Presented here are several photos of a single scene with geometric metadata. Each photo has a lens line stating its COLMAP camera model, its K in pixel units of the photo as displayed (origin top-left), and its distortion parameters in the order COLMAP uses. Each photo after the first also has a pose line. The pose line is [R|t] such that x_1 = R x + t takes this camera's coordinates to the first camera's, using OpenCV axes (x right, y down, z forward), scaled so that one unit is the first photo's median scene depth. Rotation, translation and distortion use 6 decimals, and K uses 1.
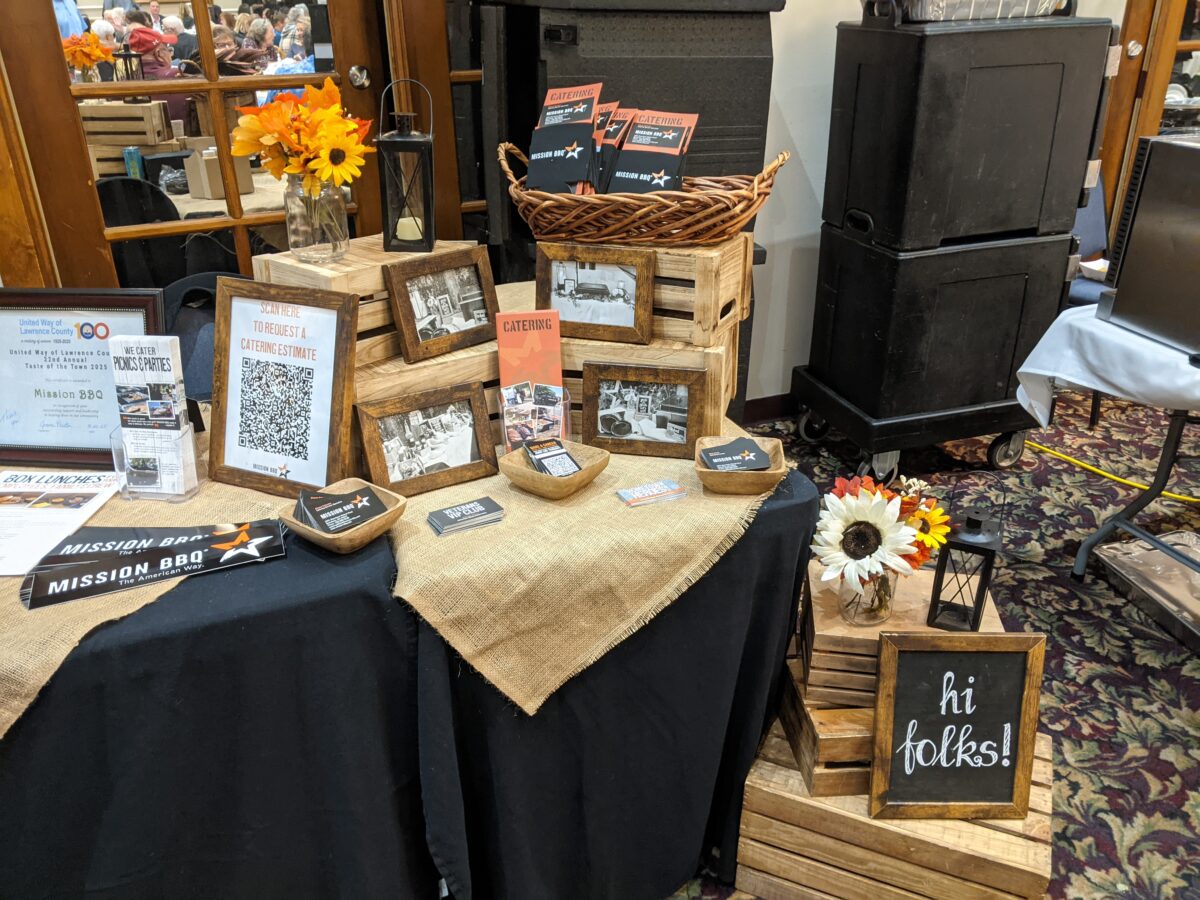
lens RADIAL K [[941.7, 0, 600.0], [0, 941.7, 450.0], [0, 0, 1]] dist [0.082498, -0.129213]
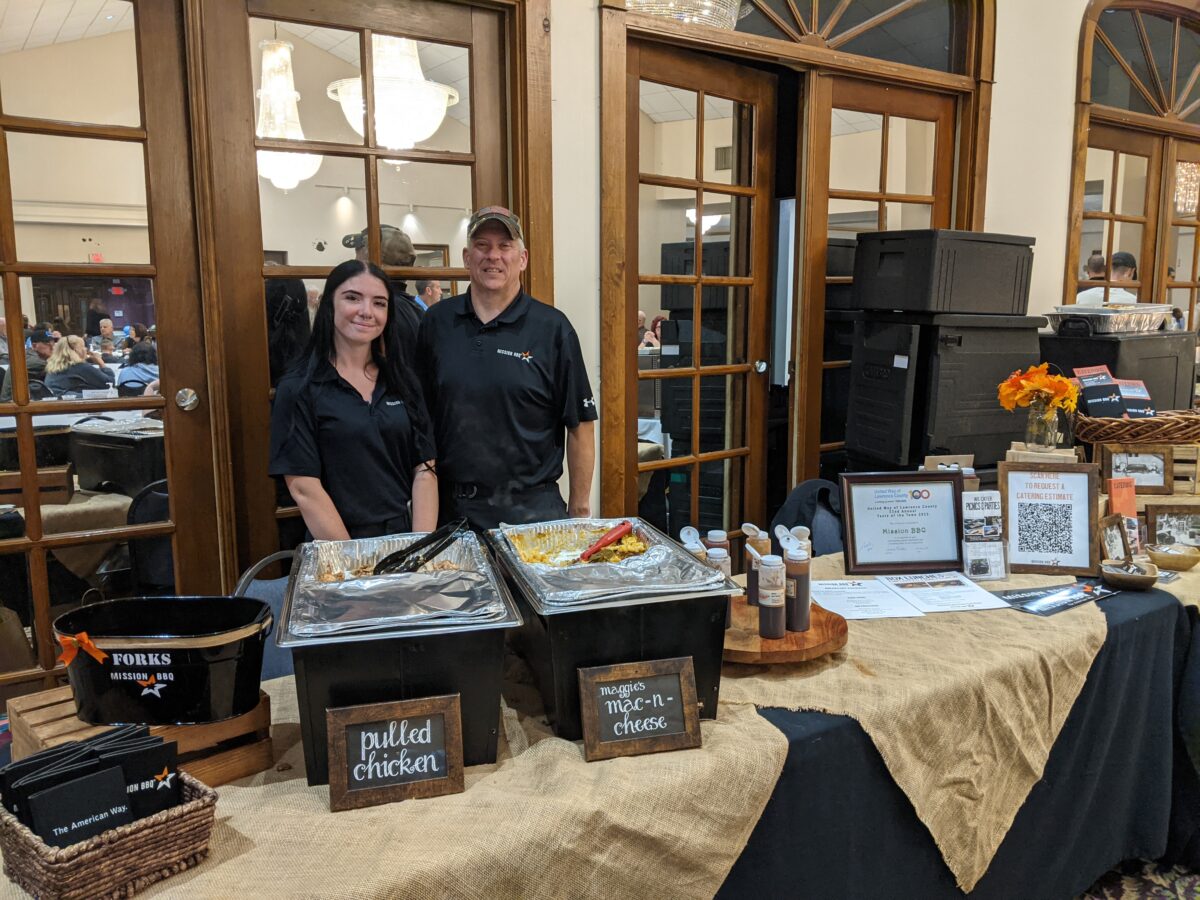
lens RADIAL K [[941.7, 0, 600.0], [0, 941.7, 450.0], [0, 0, 1]] dist [0.082498, -0.129213]
pose [[0.977472, -0.019510, 0.210163, -1.460292], [0.078803, 0.957451, -0.277629, 0.238789], [-0.195804, 0.287936, 0.937419, -0.570932]]
